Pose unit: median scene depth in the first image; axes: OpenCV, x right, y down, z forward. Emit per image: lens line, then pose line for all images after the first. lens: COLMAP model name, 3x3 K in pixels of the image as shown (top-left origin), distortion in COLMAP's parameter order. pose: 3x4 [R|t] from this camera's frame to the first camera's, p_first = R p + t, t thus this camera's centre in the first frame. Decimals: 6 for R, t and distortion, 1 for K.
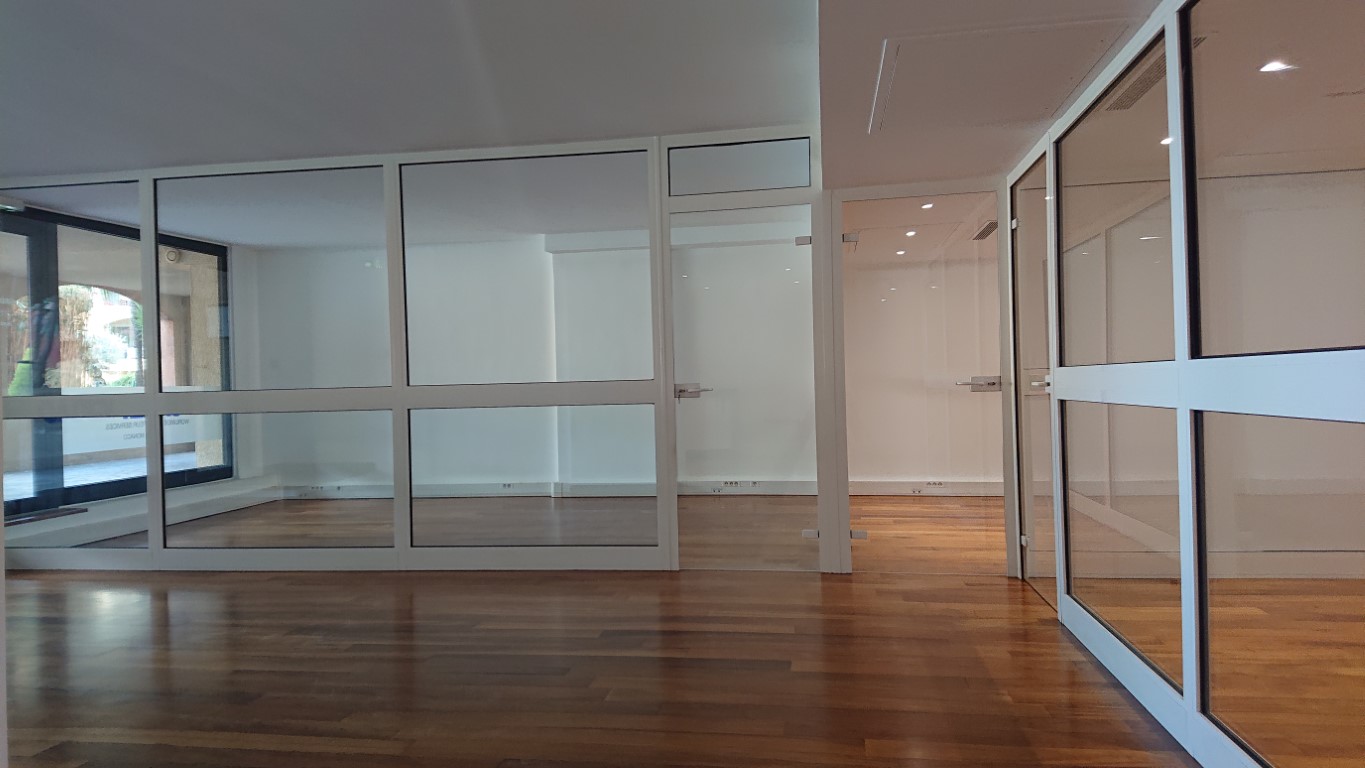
lens RADIAL K [[901.6, 0, 673.7], [0, 901.6, 379.6], [0, 0, 1]] dist [0.049033, -0.019607]
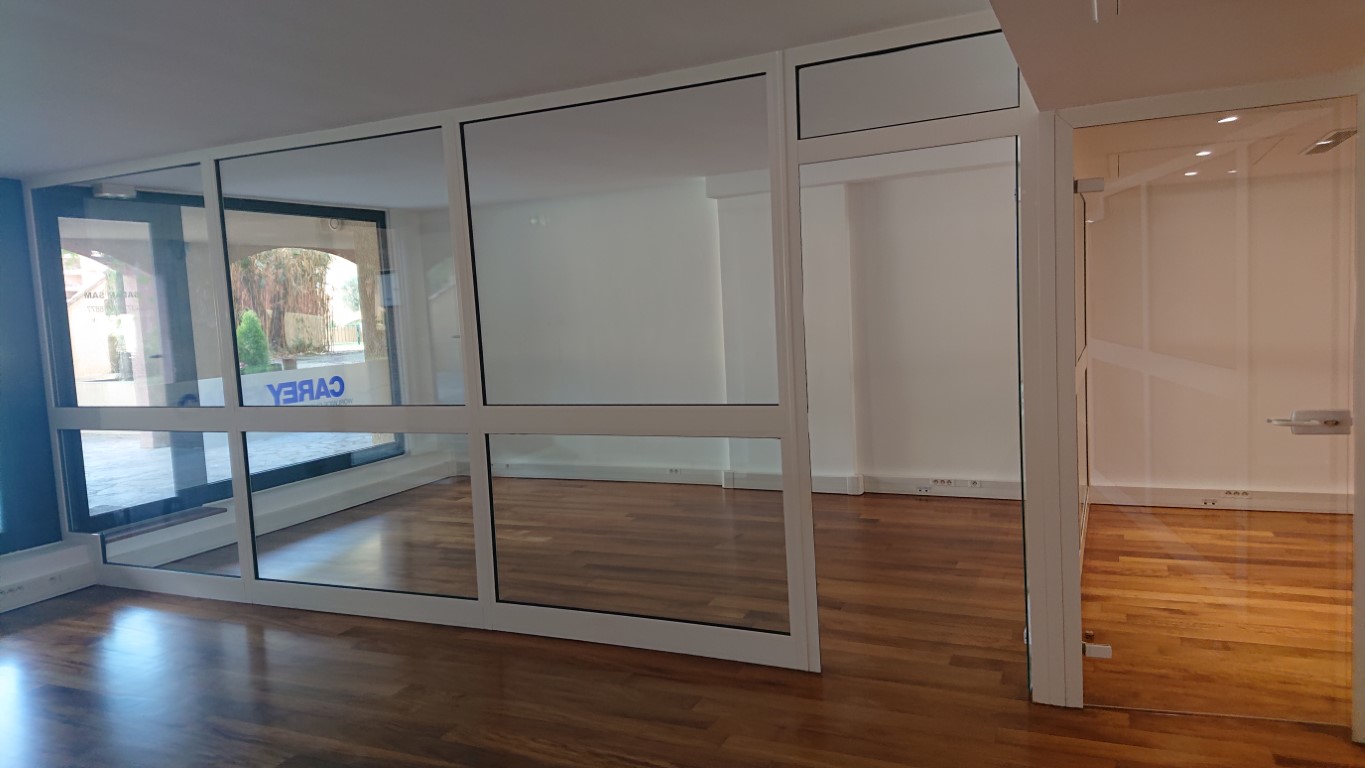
lens RADIAL K [[901.6, 0, 679.8], [0, 901.6, 382.4], [0, 0, 1]] dist [0.049033, -0.019607]
pose [[0.961515, -0.001246, -0.274748, 0.076782], [0.029119, 0.994820, 0.097394, -0.070392], [0.273203, -0.101646, 0.956571, 0.236705]]
